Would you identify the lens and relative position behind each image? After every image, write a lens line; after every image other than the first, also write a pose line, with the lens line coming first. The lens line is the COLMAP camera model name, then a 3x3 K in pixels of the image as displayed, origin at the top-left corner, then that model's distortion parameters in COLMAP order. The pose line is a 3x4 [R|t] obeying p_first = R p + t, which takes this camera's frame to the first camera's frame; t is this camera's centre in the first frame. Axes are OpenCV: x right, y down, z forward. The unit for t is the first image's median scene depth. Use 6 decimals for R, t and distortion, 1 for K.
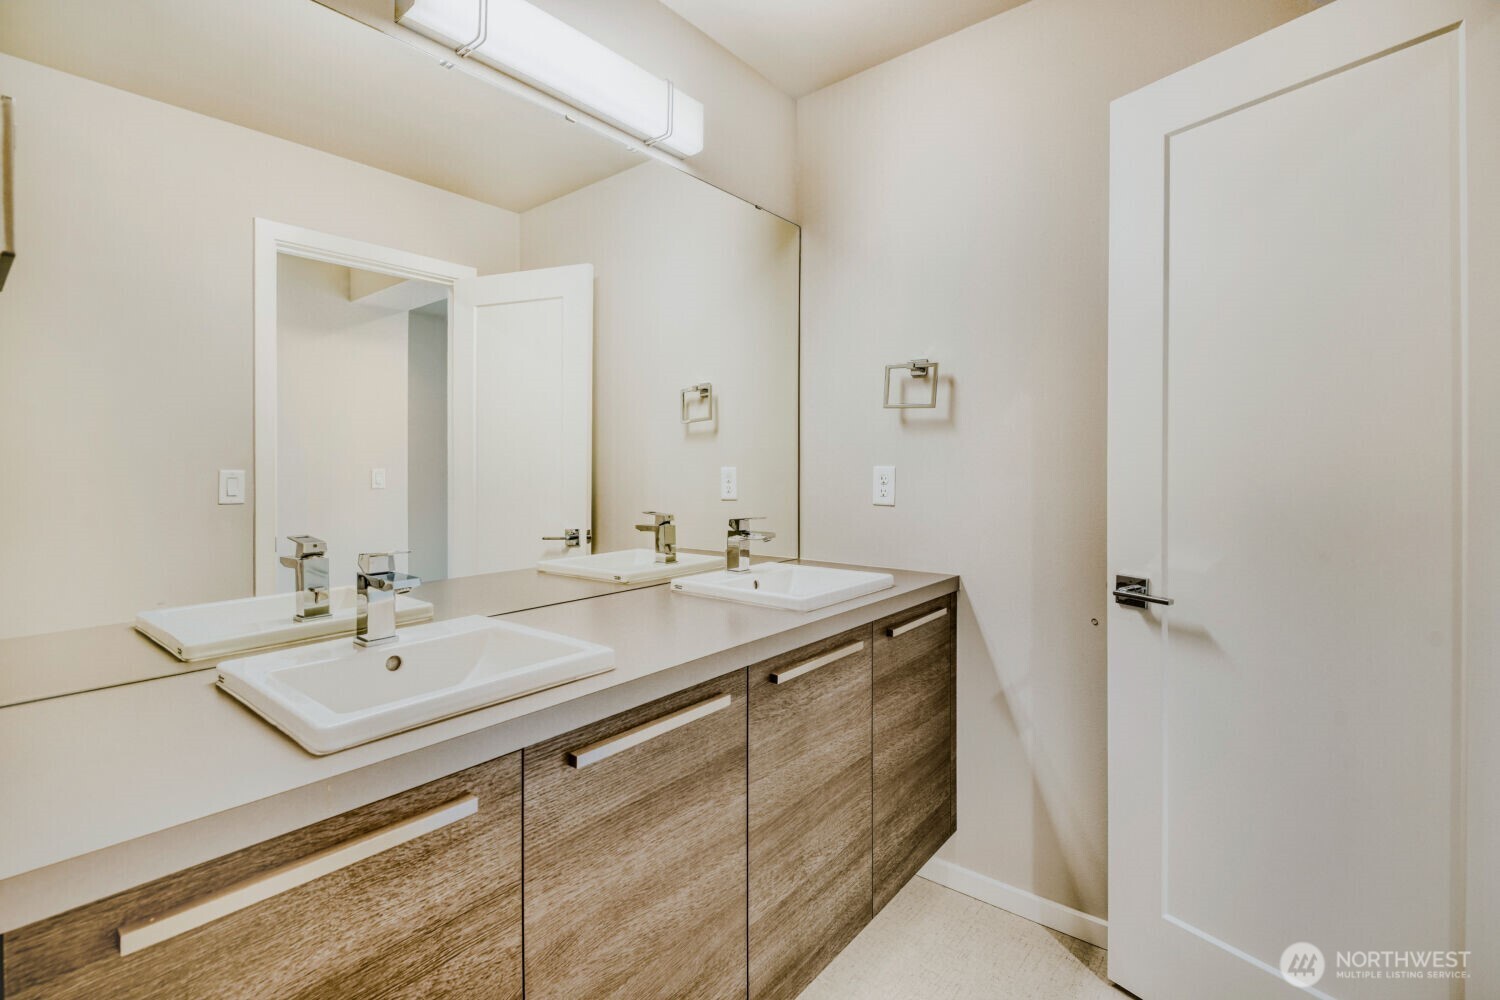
lens RADIAL K [[688.8, 0, 750.8], [0, 688.8, 477.9], [0, 0, 1]] dist [-0.000009, -0.012266]
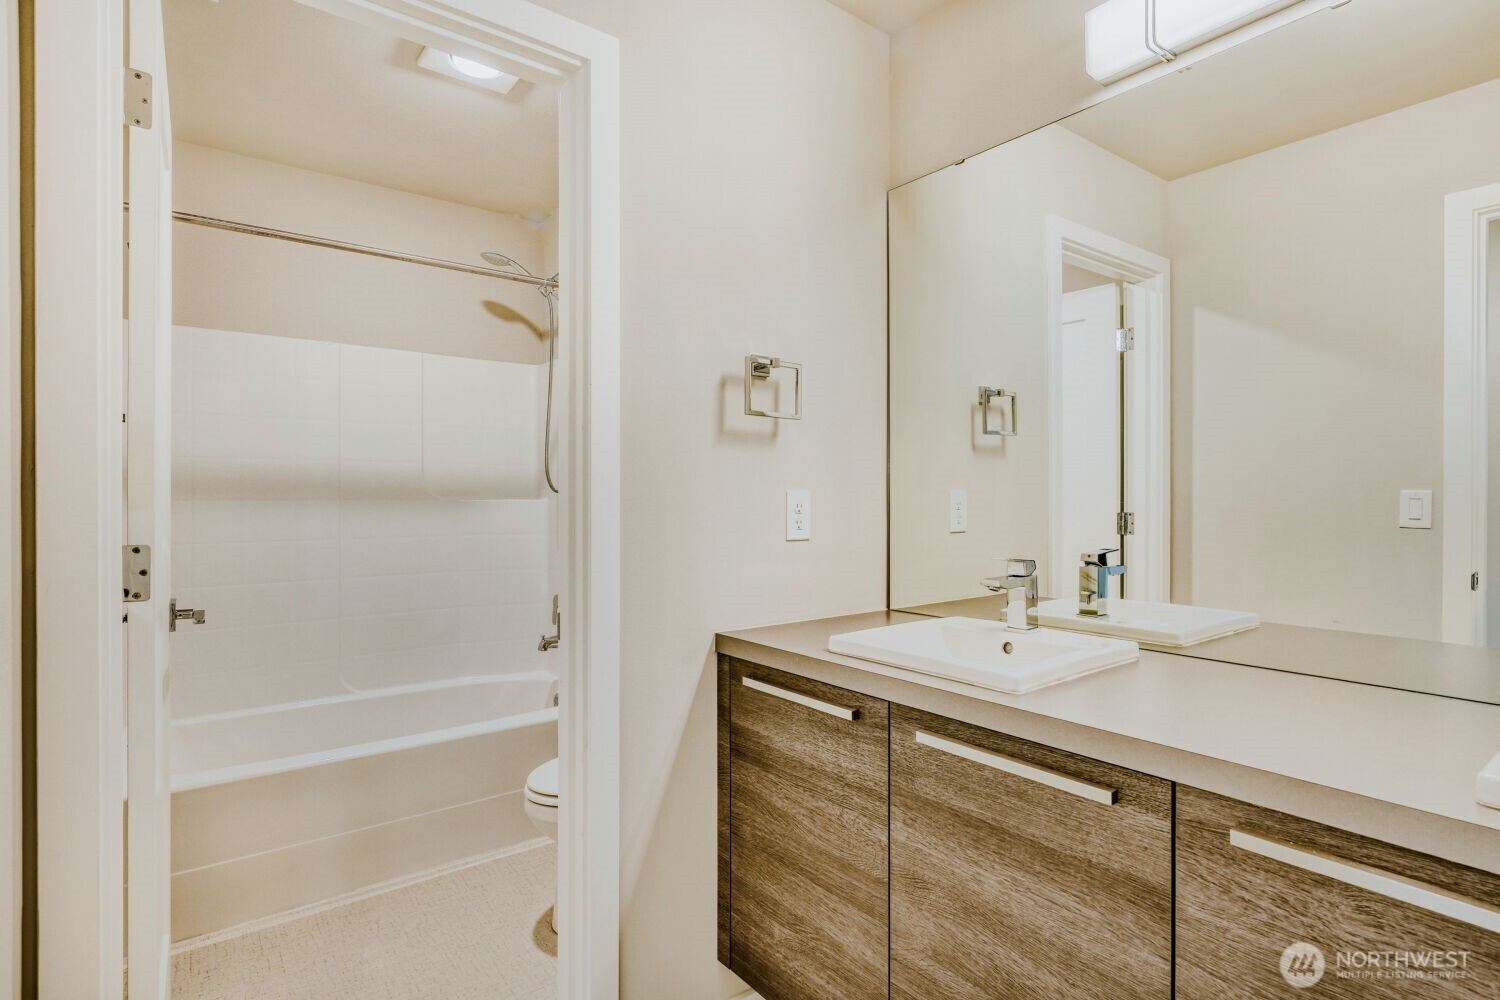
lens RADIAL K [[759.5, 0, 750.0], [0, 759.5, 500.0], [0, 0, 1]] dist [-0.000437, 0.000183]
pose [[-0.229542, 0.019298, -0.973107, 0.987359], [-0.010661, 0.999694, 0.022340, -0.026706], [0.973240, 0.015502, -0.229266, 0.901357]]
